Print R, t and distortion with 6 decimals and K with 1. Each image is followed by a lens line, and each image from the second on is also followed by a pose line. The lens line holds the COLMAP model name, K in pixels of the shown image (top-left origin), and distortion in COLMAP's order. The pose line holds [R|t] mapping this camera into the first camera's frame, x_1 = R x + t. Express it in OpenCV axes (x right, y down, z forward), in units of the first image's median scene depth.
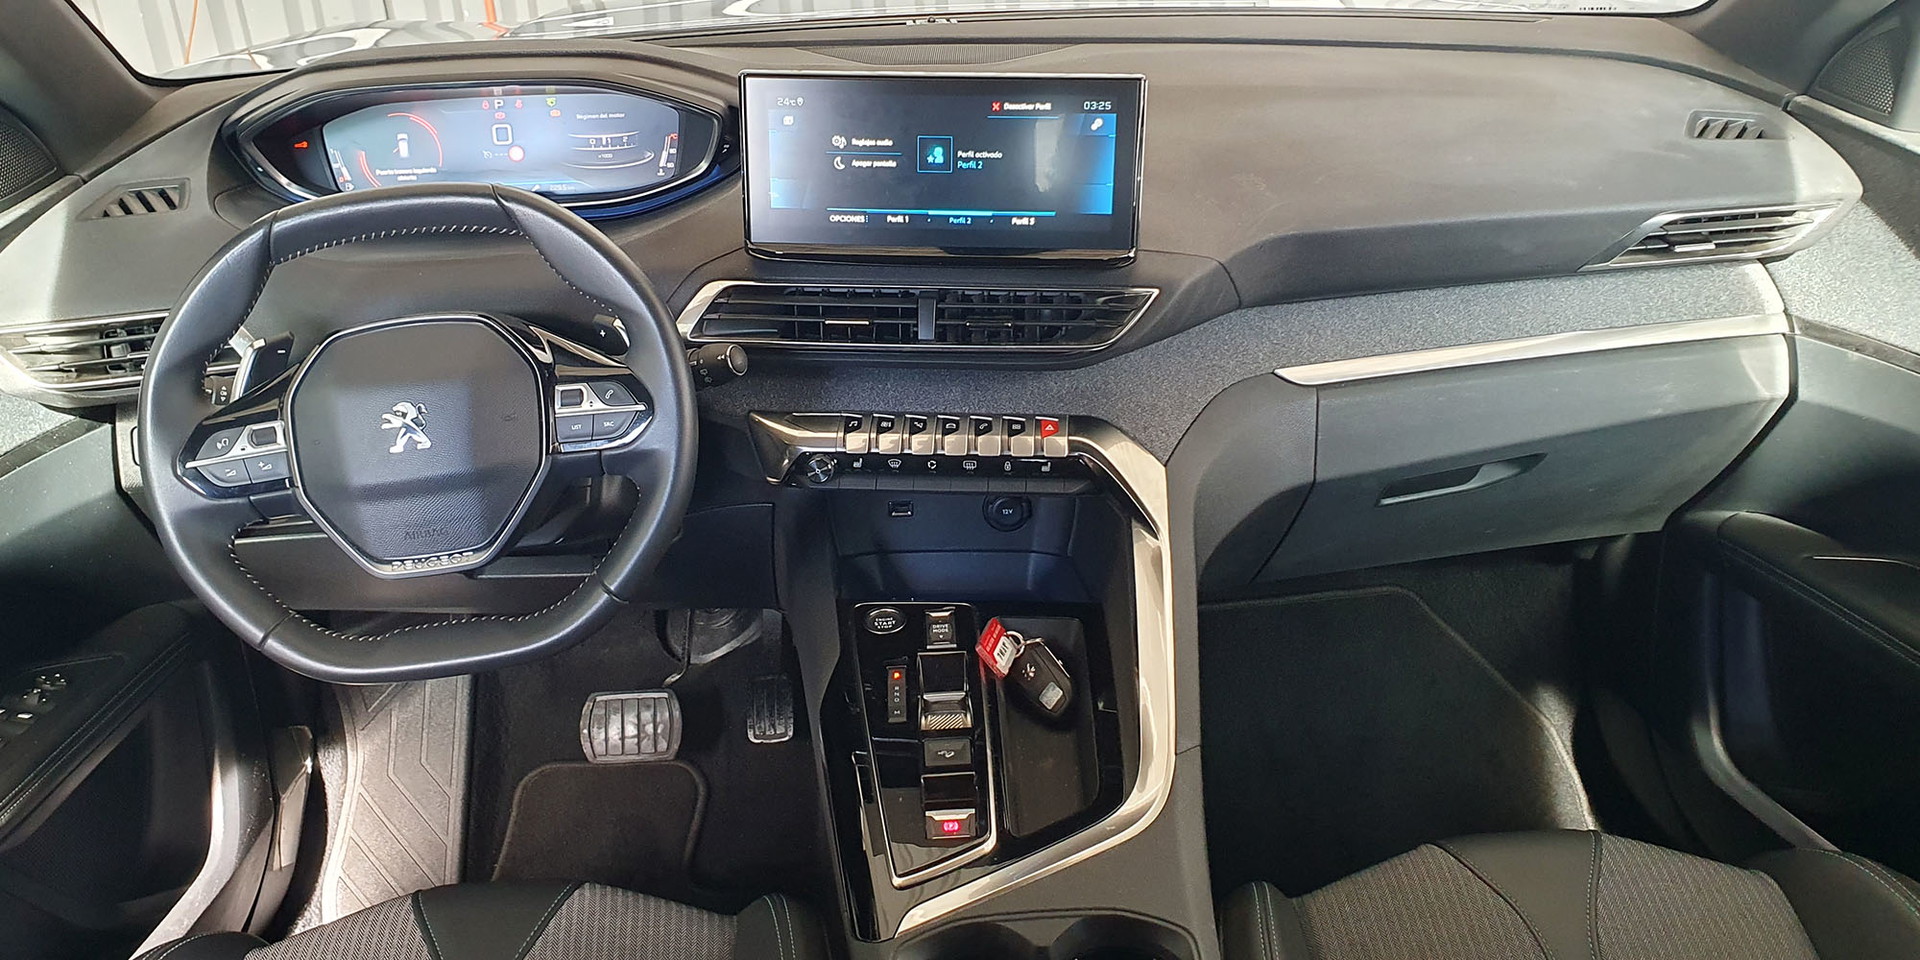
lens RADIAL K [[1560.8, 0, 918.2], [0, 1560.8, 475.6], [0, 0, 1]] dist [0.147558, -0.381022]
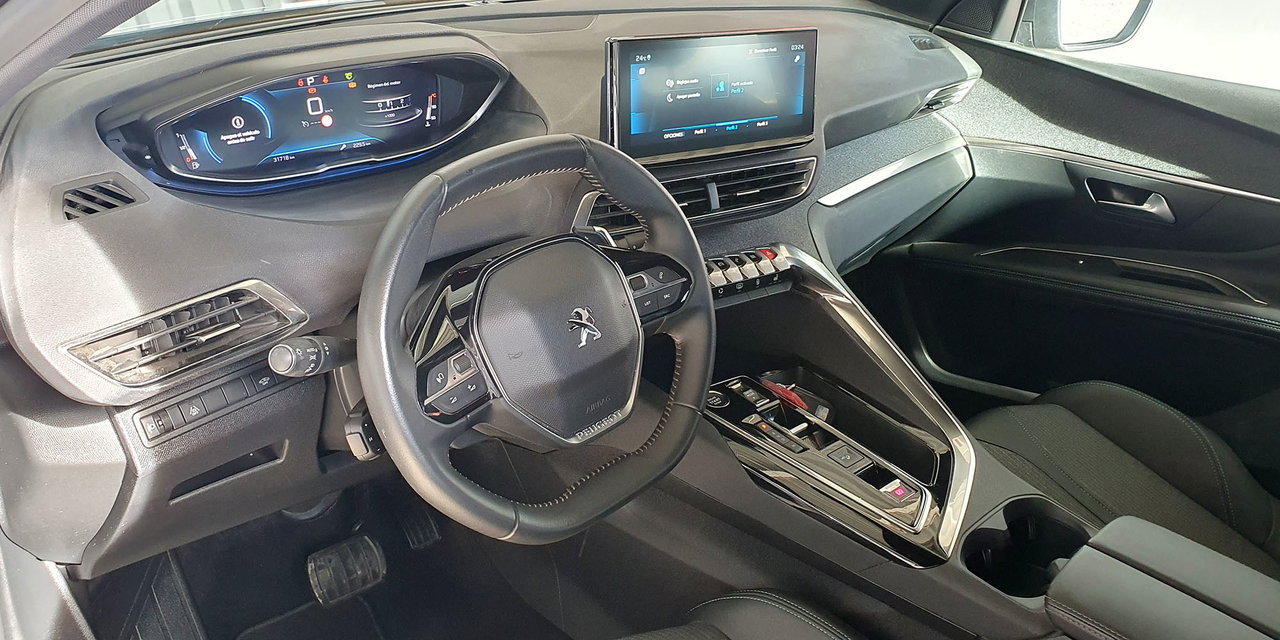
lens RADIAL K [[1040.5, 0, 612.1], [0, 1040.5, 317.1], [0, 0, 1]] dist [0.147558, -0.381022]
pose [[0.757643, -0.215027, 0.616231, -0.705980], [0.209676, 0.974311, 0.082183, -0.087910], [-0.618072, 0.066943, 0.783266, 0.272506]]
